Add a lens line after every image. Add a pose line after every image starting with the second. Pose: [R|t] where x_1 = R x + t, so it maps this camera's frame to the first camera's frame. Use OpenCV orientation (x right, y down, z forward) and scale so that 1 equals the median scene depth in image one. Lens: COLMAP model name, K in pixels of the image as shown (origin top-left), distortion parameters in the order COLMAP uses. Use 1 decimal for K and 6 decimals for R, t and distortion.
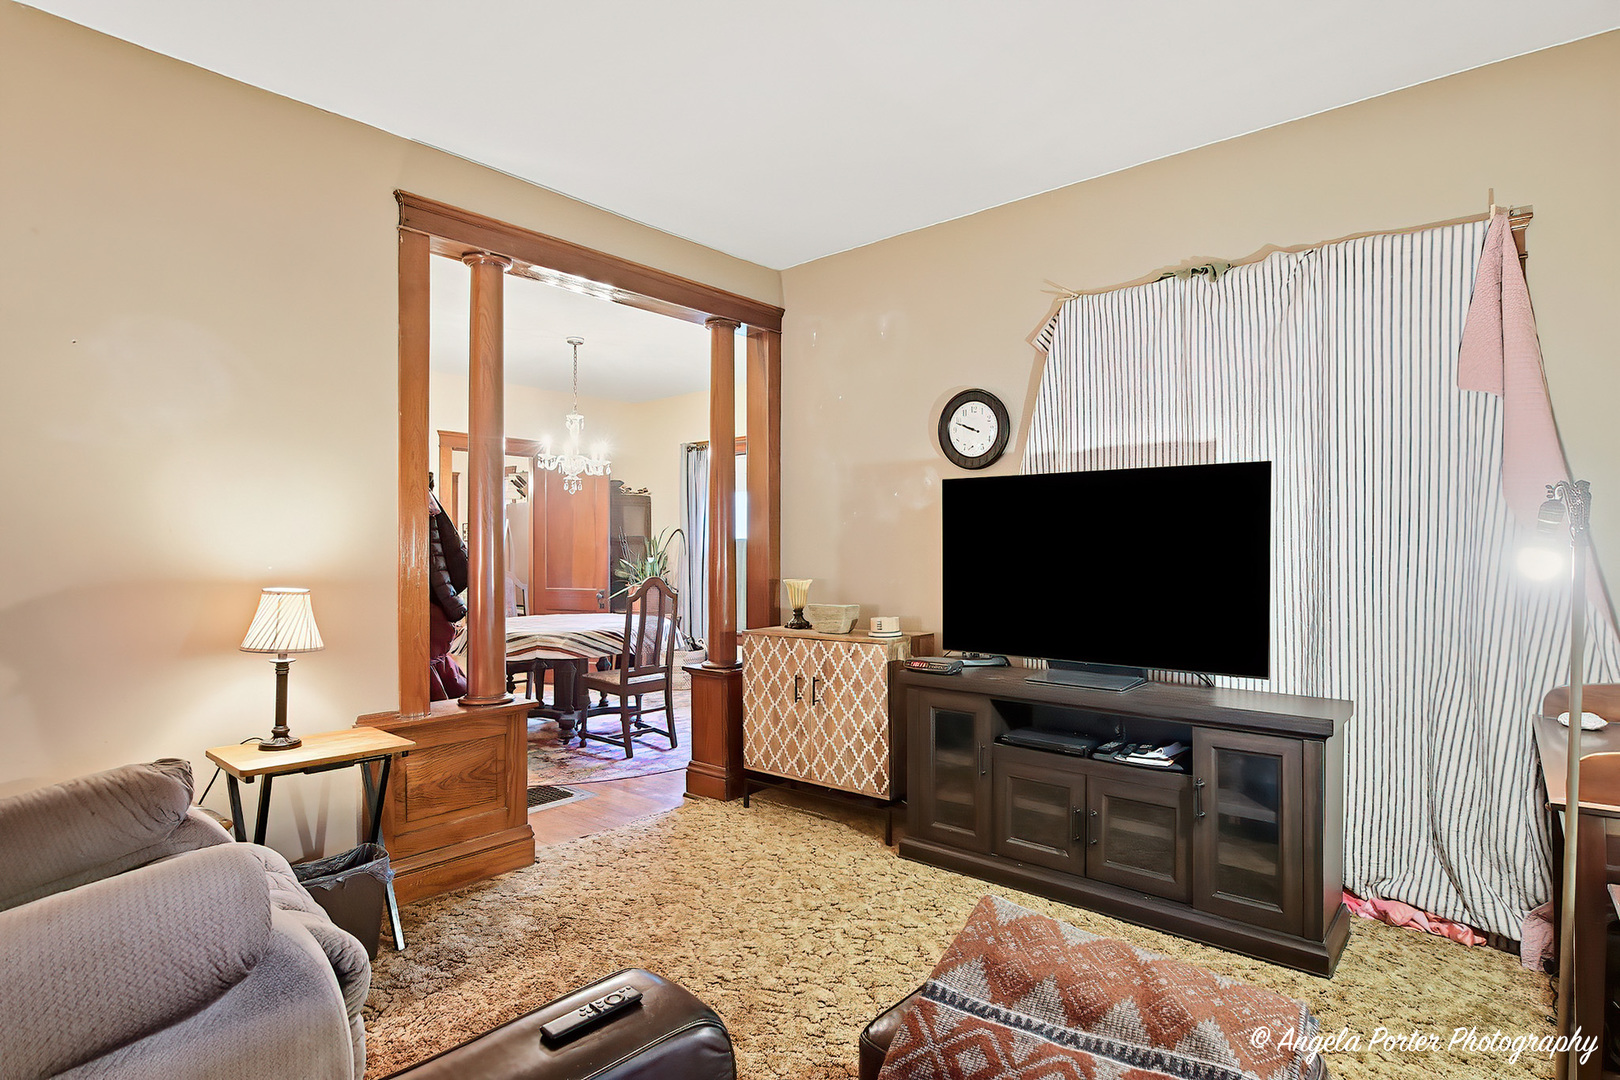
lens RADIAL K [[922.5, 0, 803.1], [0, 922.5, 525.2], [0, 0, 1]] dist [-0.037277, 0.016797]
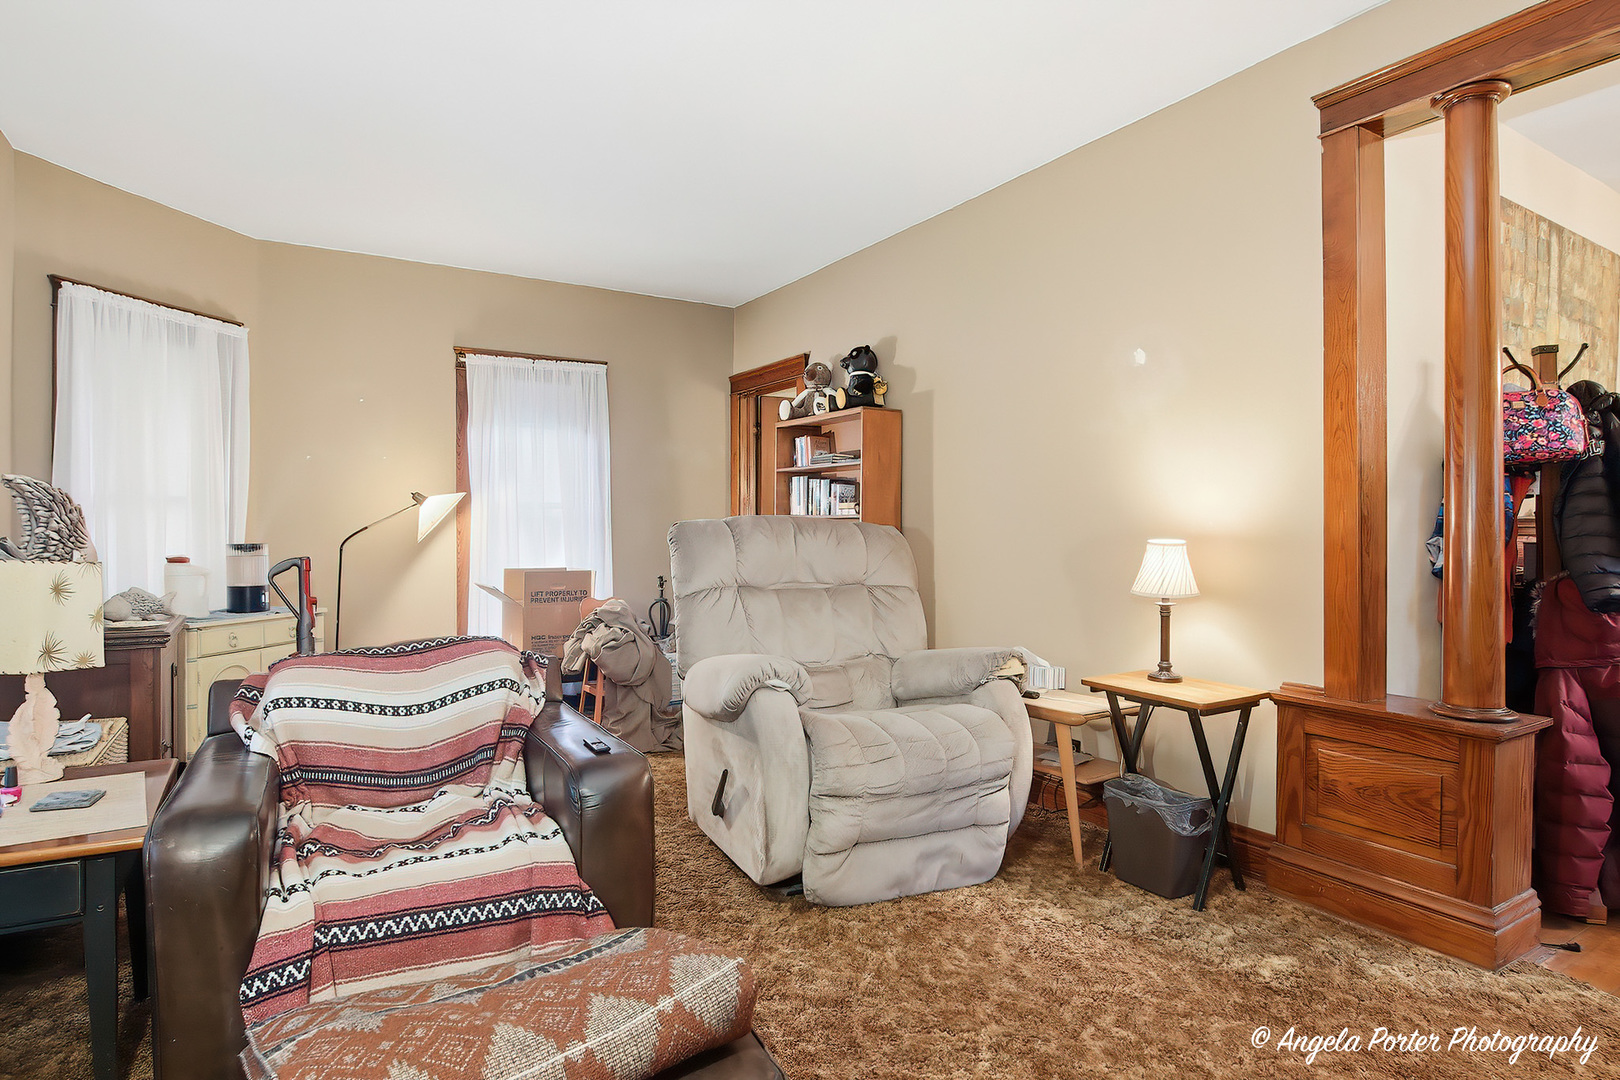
lens RADIAL K [[922.5, 0, 803.1], [0, 922.5, 525.2], [0, 0, 1]] dist [-0.037277, 0.016797]
pose [[-0.364032, -0.006858, -0.931361, 0.631282], [0.013545, 0.999828, -0.012657, 0.058207], [0.931288, -0.017223, -0.363876, 0.974649]]
